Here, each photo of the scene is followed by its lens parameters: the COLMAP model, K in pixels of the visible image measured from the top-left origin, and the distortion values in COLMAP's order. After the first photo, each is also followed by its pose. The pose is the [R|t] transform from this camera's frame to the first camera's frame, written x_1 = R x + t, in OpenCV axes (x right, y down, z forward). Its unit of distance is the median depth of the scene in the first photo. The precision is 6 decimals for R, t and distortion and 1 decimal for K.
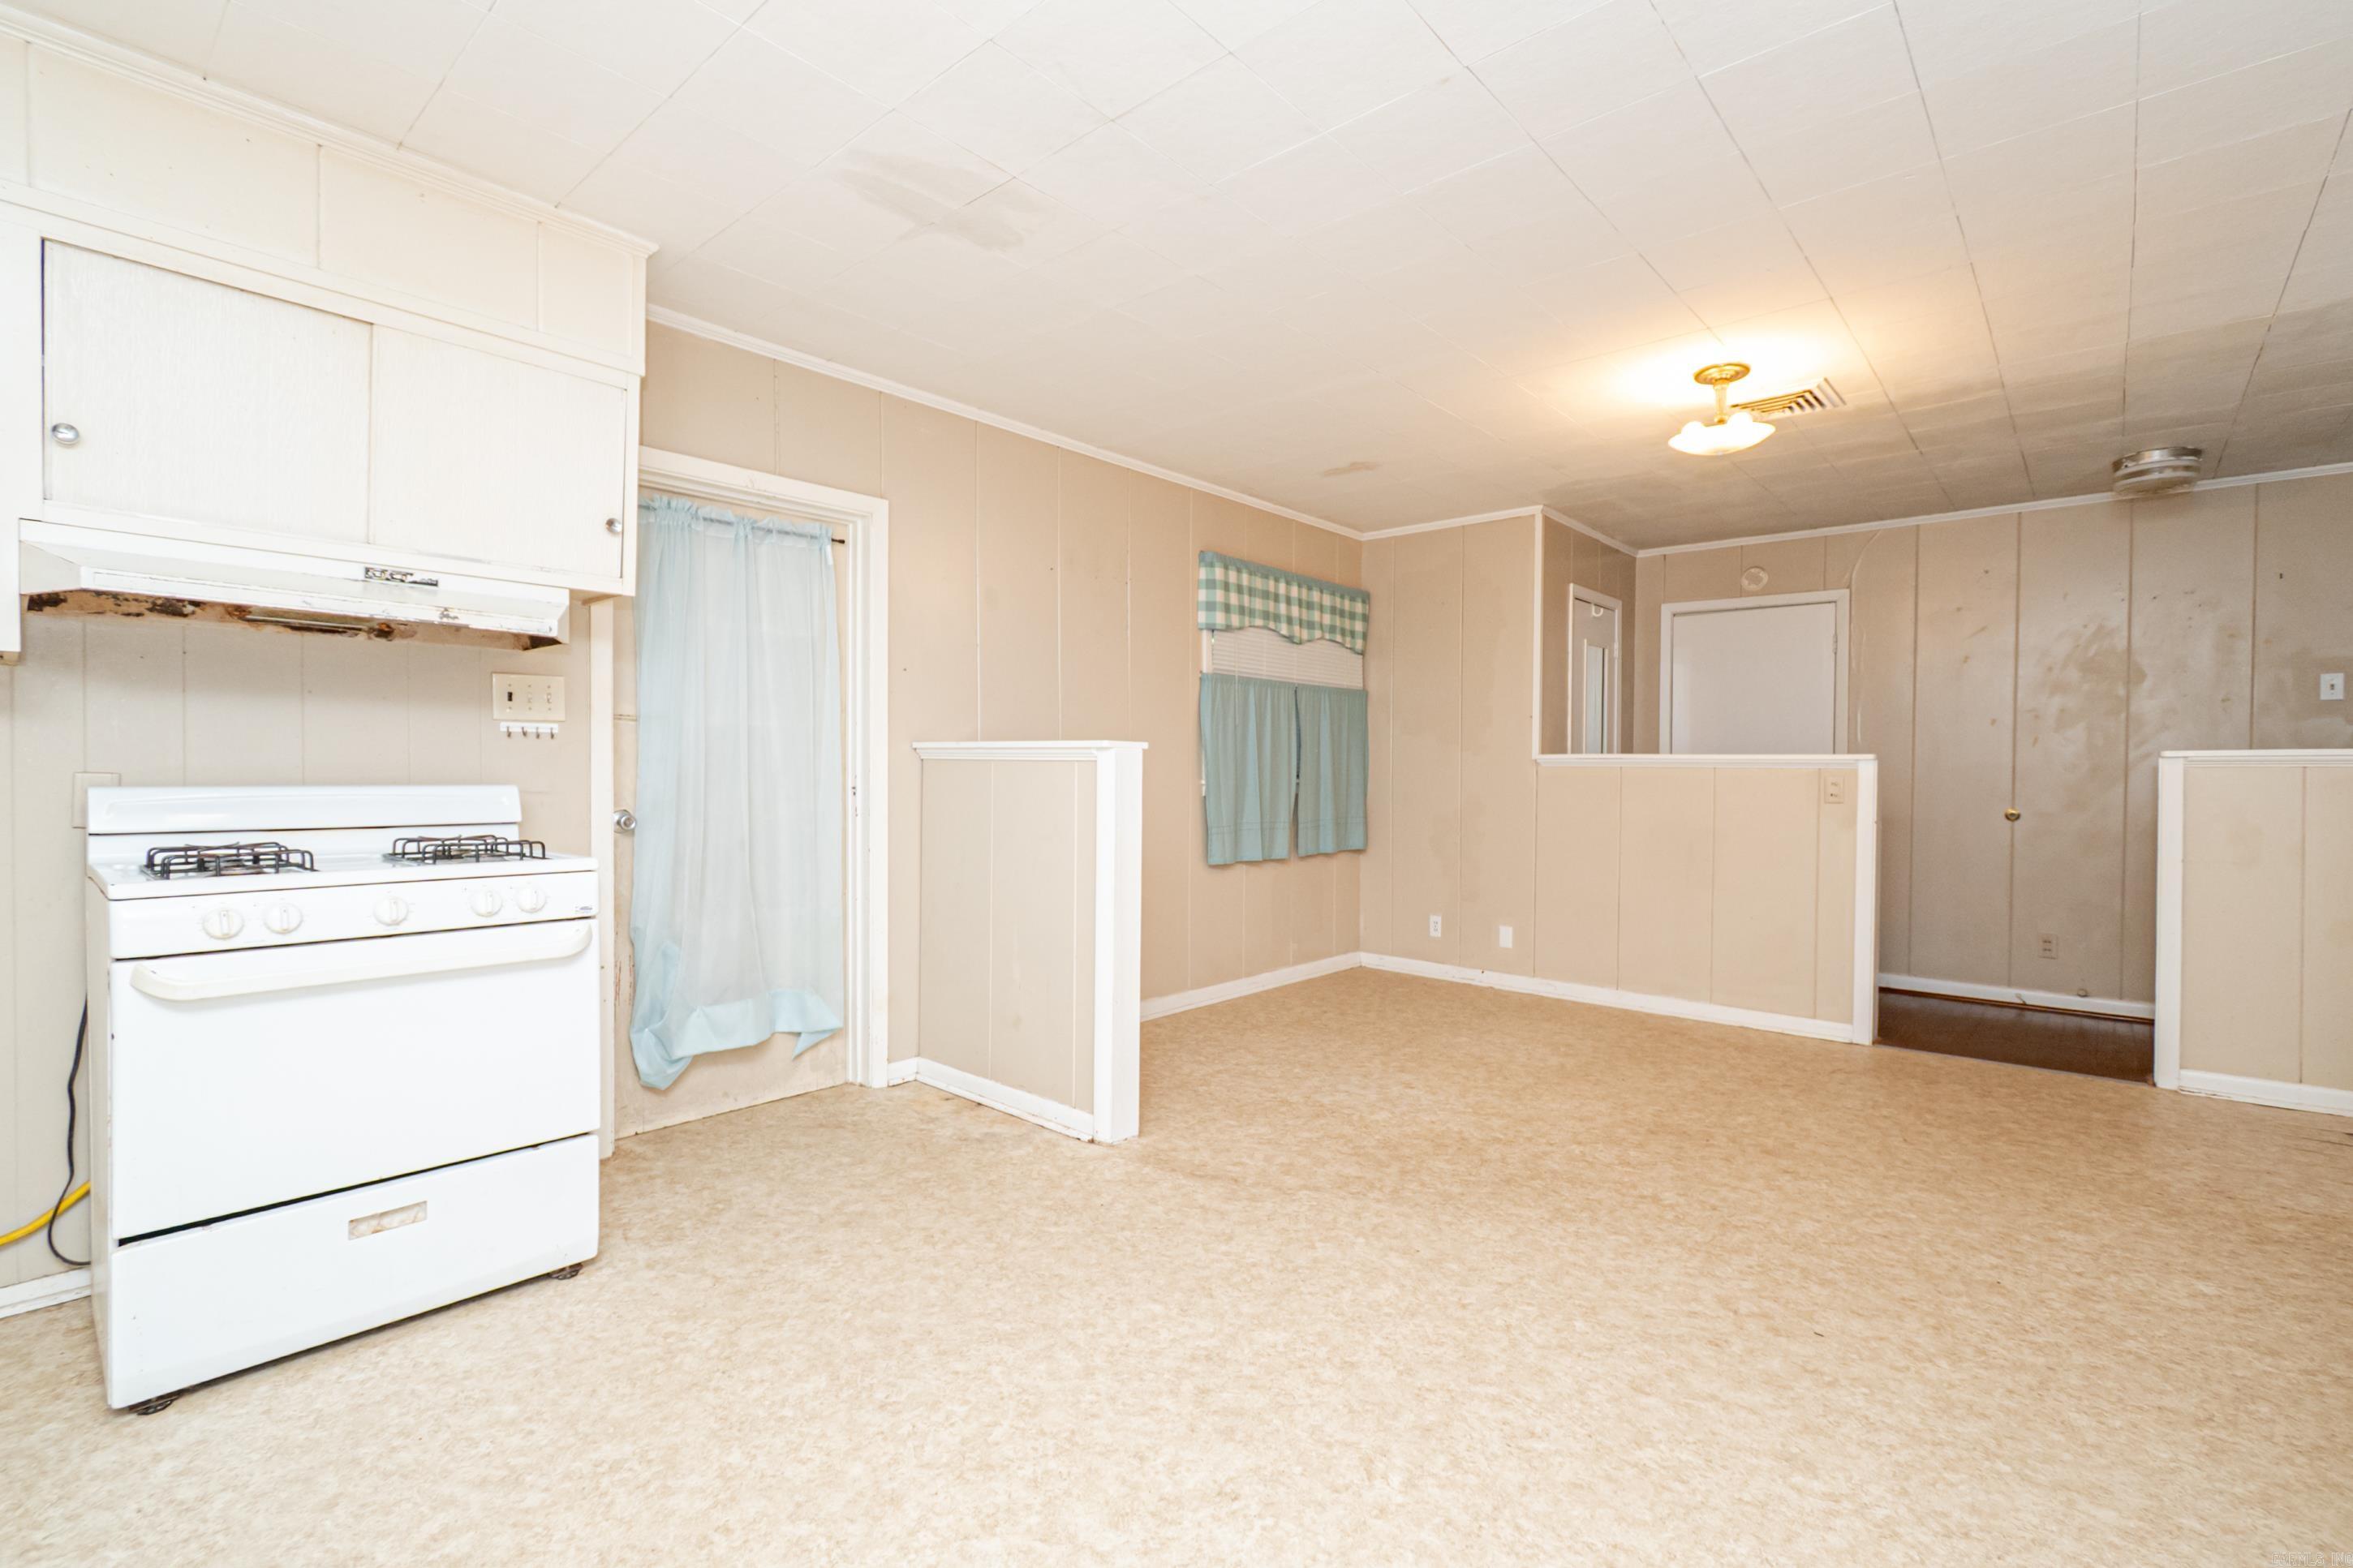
lens RADIAL K [[1045.7, 0, 1182.1], [0, 1045.7, 772.8], [0, 0, 1]] dist [0.013081, -0.006714]
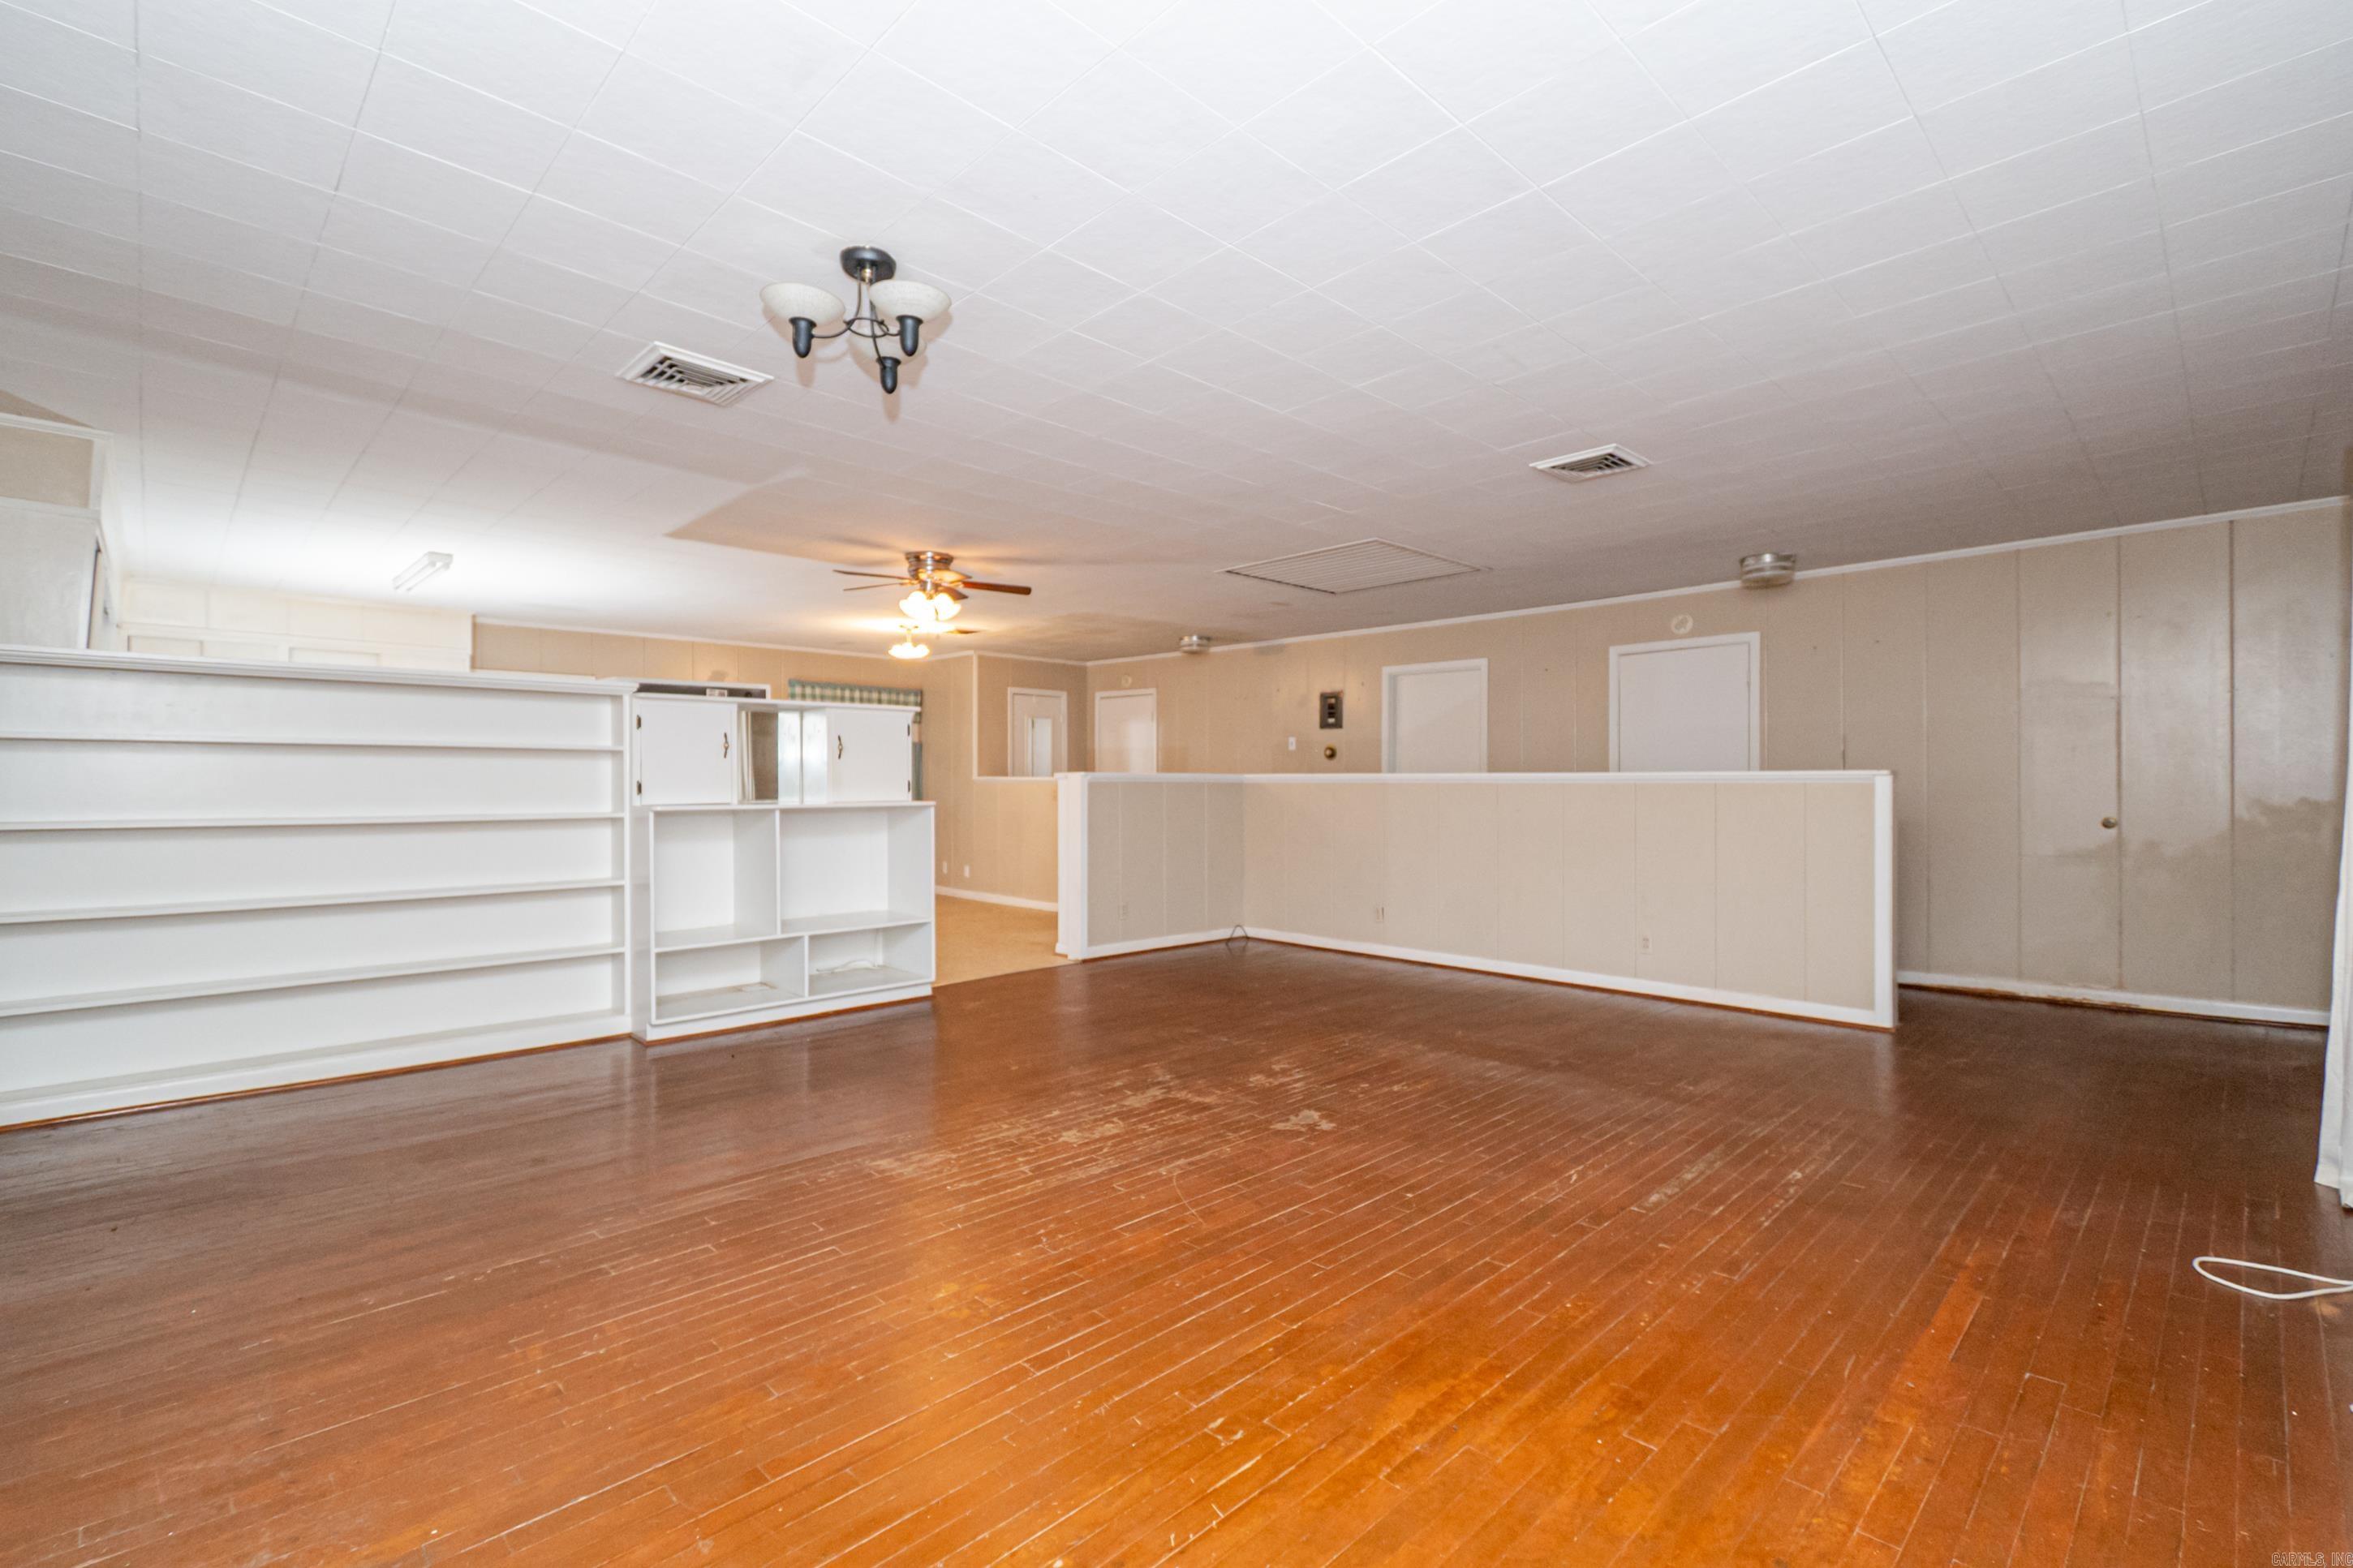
lens RADIAL K [[1045.7, 0, 1187.4], [0, 1045.7, 766.2], [0, 0, 1]] dist [0.013081, -0.006714]
pose [[0.997268, -0.007662, -0.073475, 1.351199], [0.005834, 0.999669, -0.025059, 0.022303], [0.073642, 0.024562, 0.996982, -1.416759]]
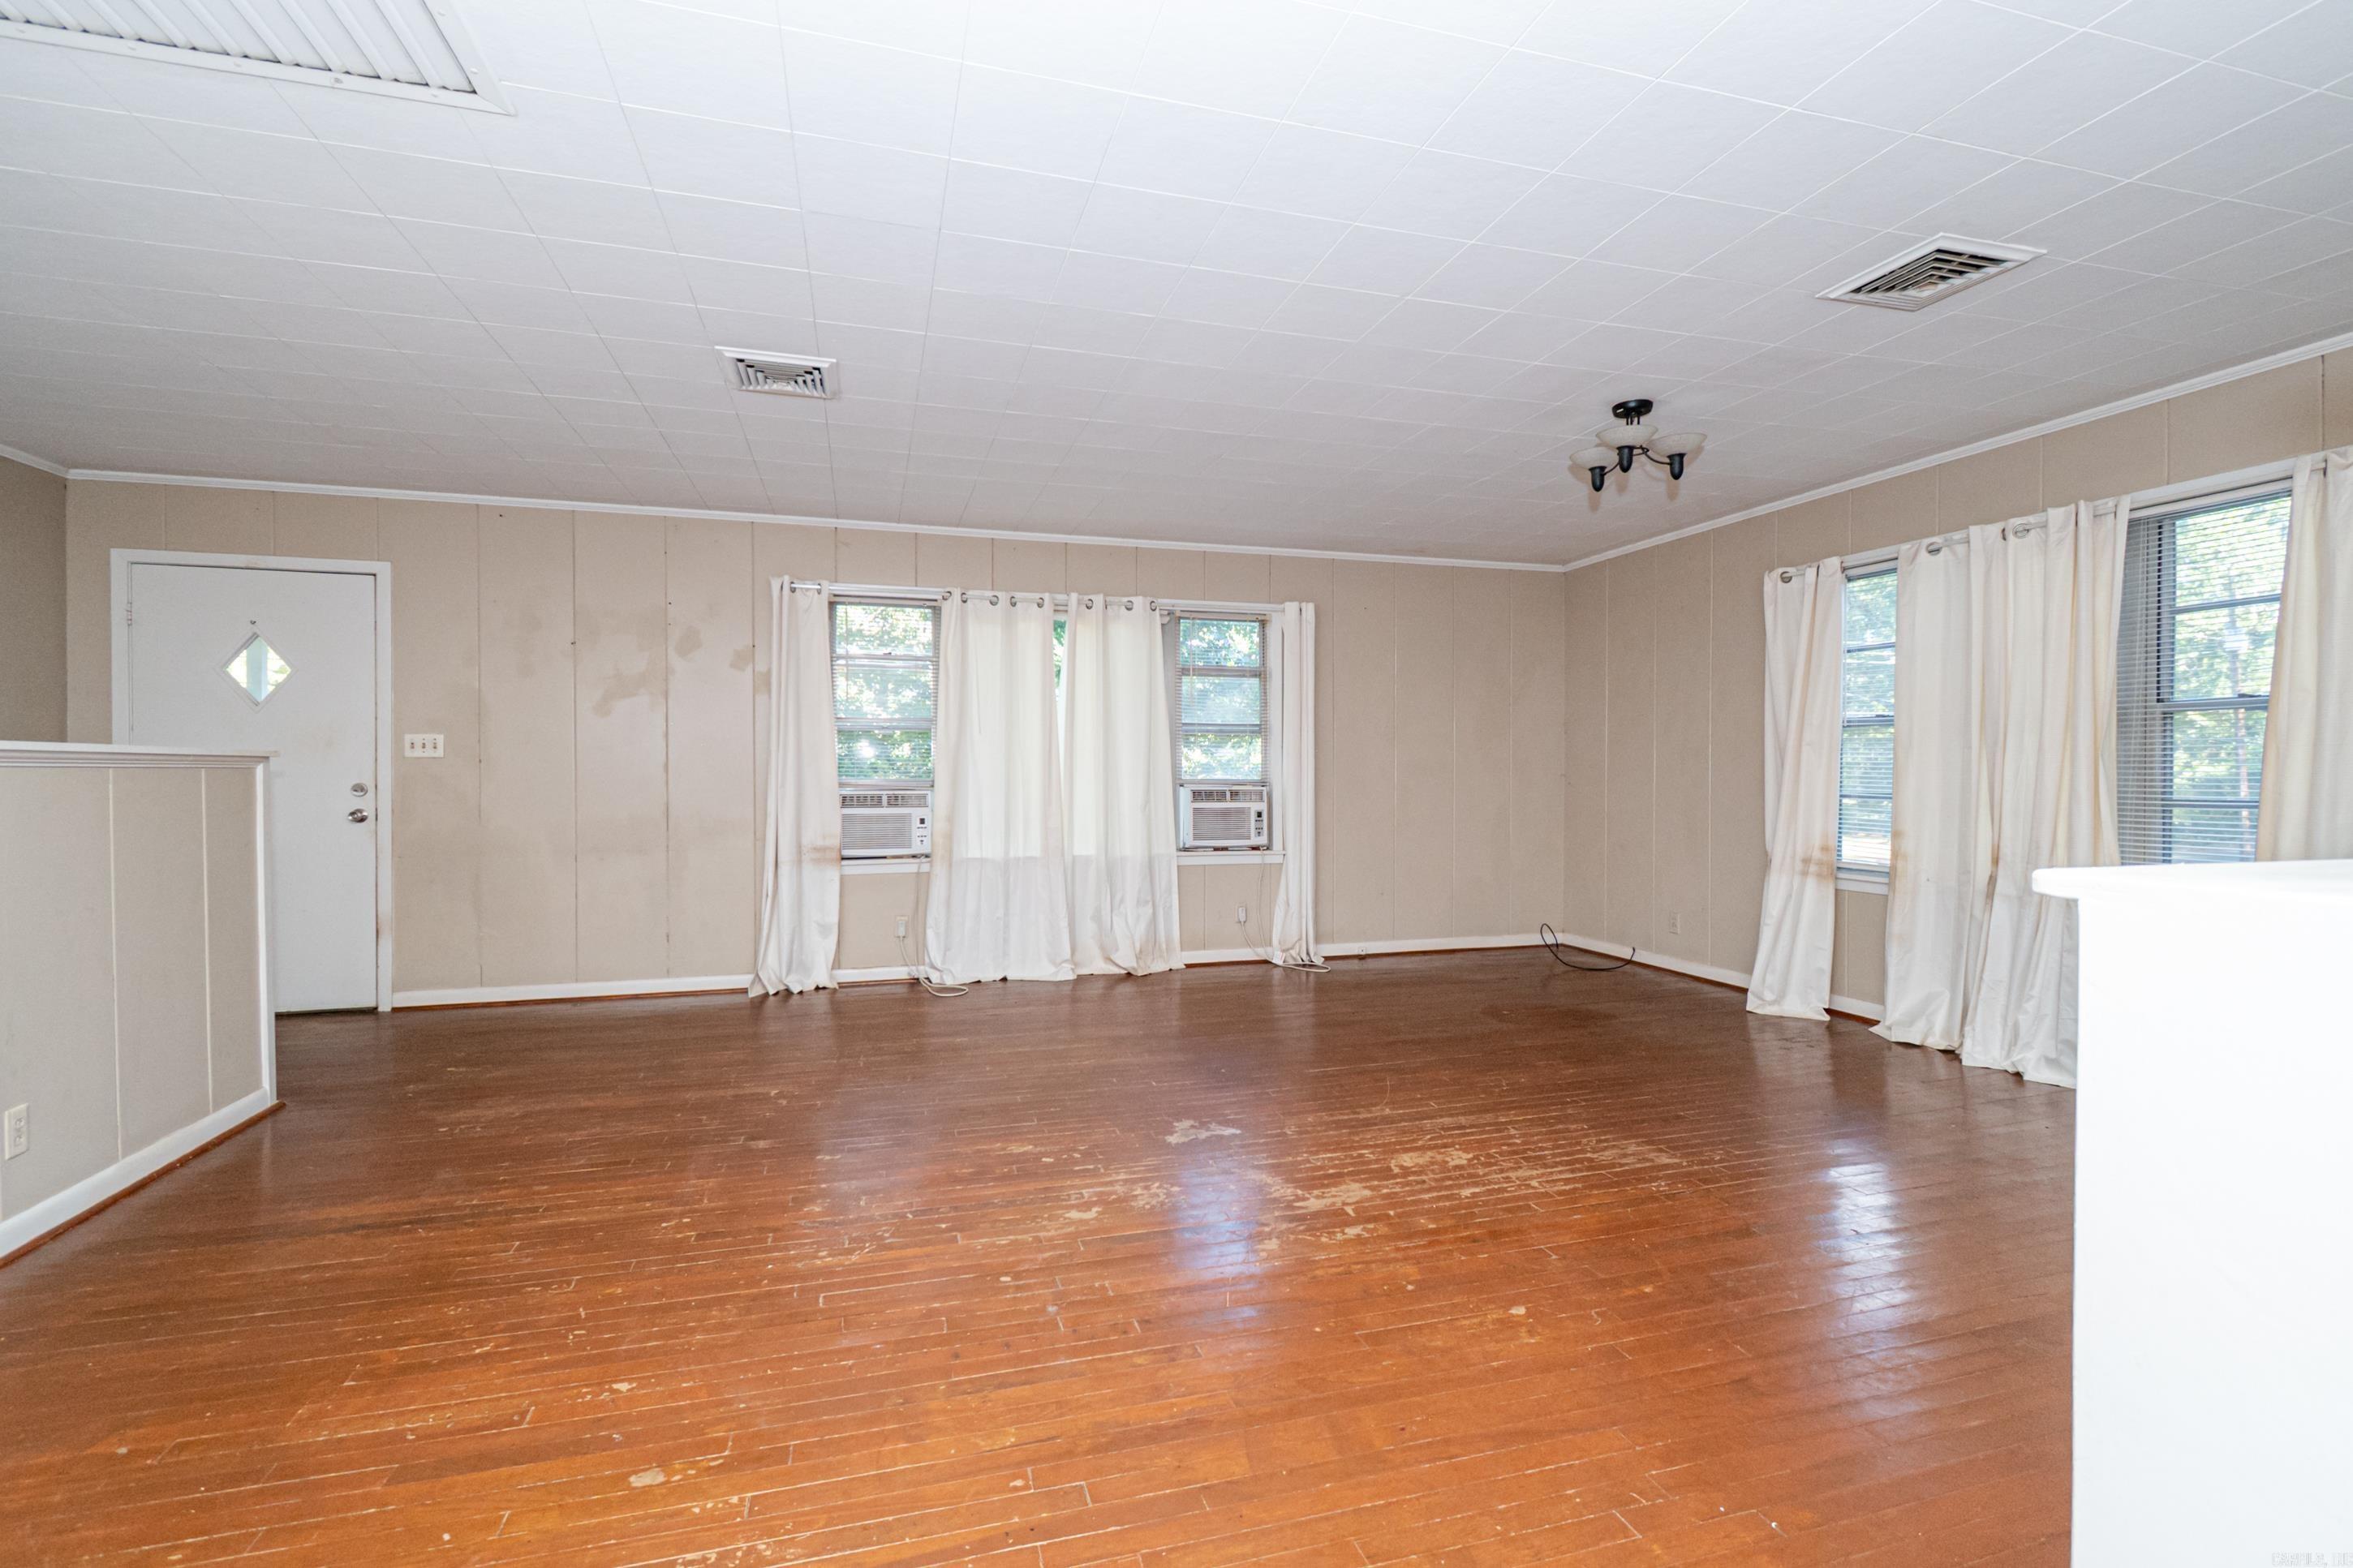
lens RADIAL K [[1045.7, 0, 1180.6], [0, 1045.7, 787.9], [0, 0, 1]] dist [0.013081, -0.006714]
pose [[-0.844825, -0.012083, 0.534906, 0.883172], [0.000763, 0.999717, 0.023788, 0.010851], [-0.535042, 0.020505, -0.844576, 0.479630]]
